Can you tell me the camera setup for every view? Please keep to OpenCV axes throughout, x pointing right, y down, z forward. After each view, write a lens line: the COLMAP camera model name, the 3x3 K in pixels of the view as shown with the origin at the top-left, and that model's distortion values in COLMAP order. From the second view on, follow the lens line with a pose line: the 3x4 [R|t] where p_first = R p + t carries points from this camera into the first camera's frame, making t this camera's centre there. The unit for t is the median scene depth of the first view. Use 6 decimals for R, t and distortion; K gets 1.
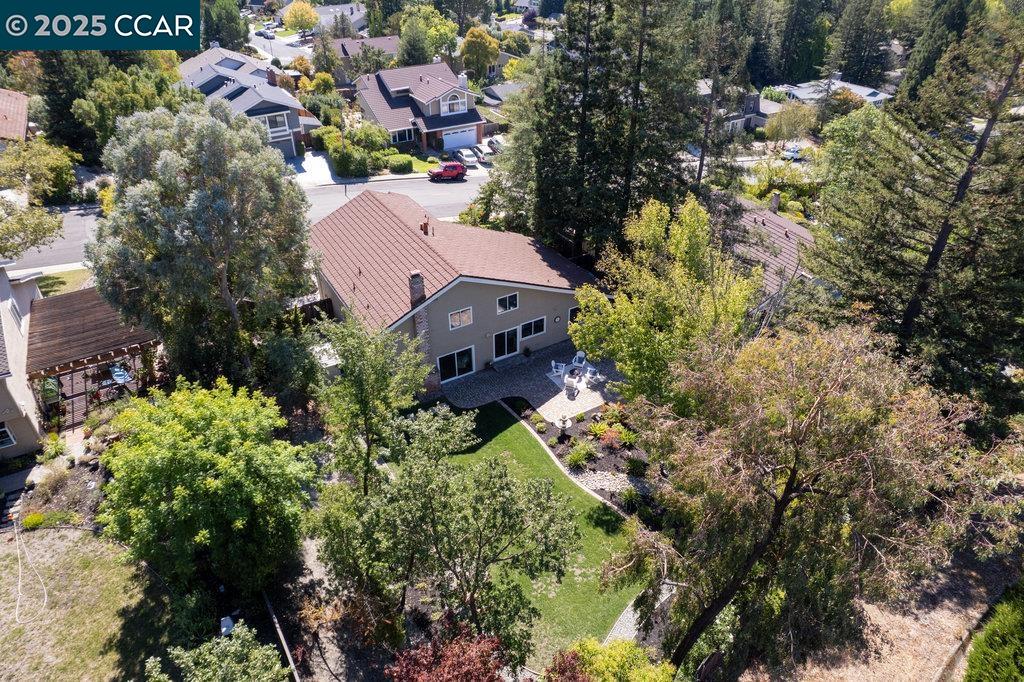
lens RADIAL K [[651.7, 0, 512.0], [0, 651.7, 341.0], [0, 0, 1]] dist [-0.049679, 0.002404]
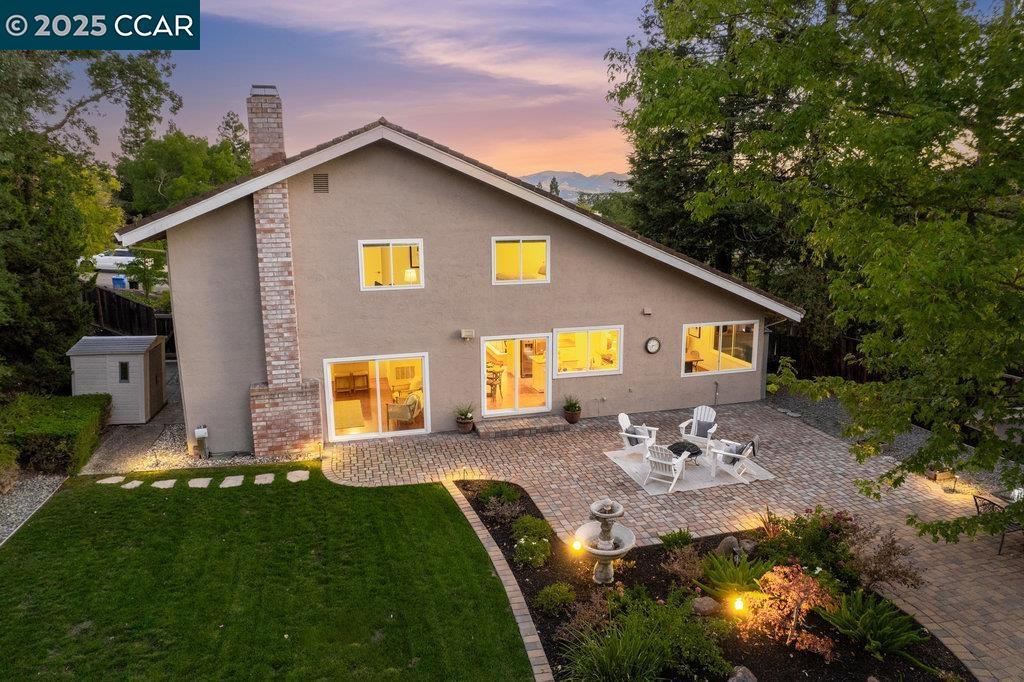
lens RADIAL K [[651.7, 0, 512.0], [0, 651.7, 341.0], [0, 0, 1]] dist [-0.049679, 0.002404]
pose [[0.964258, 0.049982, -0.260208, 0.094920], [-0.148366, 0.915505, -0.373950, 0.139431], [0.219531, 0.399190, 0.890199, 0.631537]]
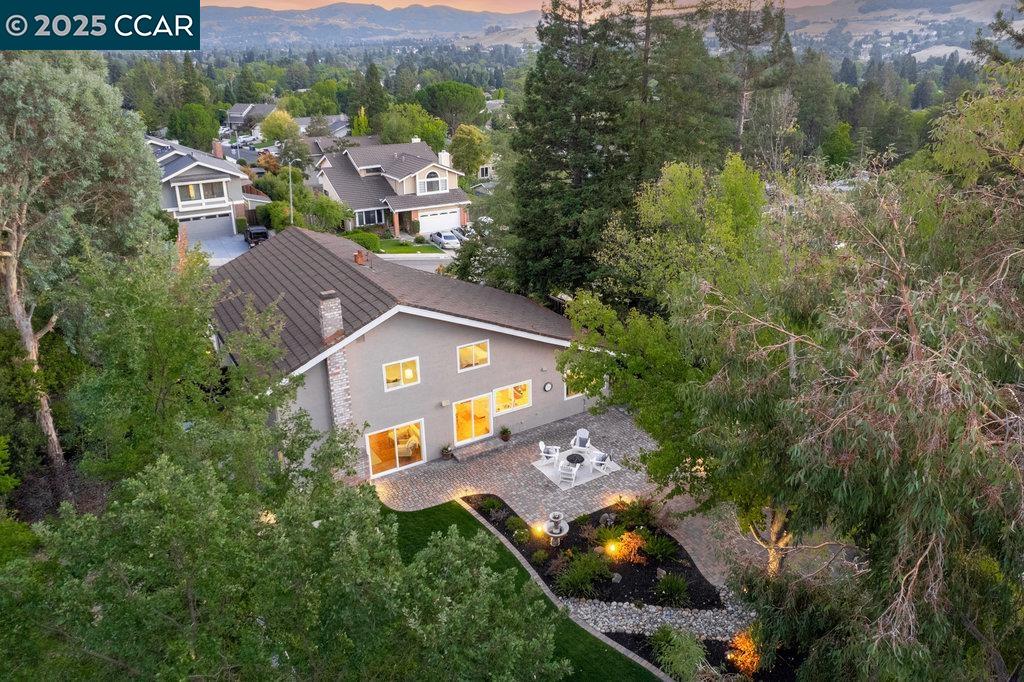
lens RADIAL K [[722.2, 0, 538.8], [0, 722.2, 322.6], [0, 0, 1]] dist [-0.052205, 0.000946]
pose [[0.999434, -0.011072, 0.031781, 0.037545], [0.018340, 0.970975, -0.238476, 0.087648], [-0.028218, 0.238924, 0.970628, 0.243729]]
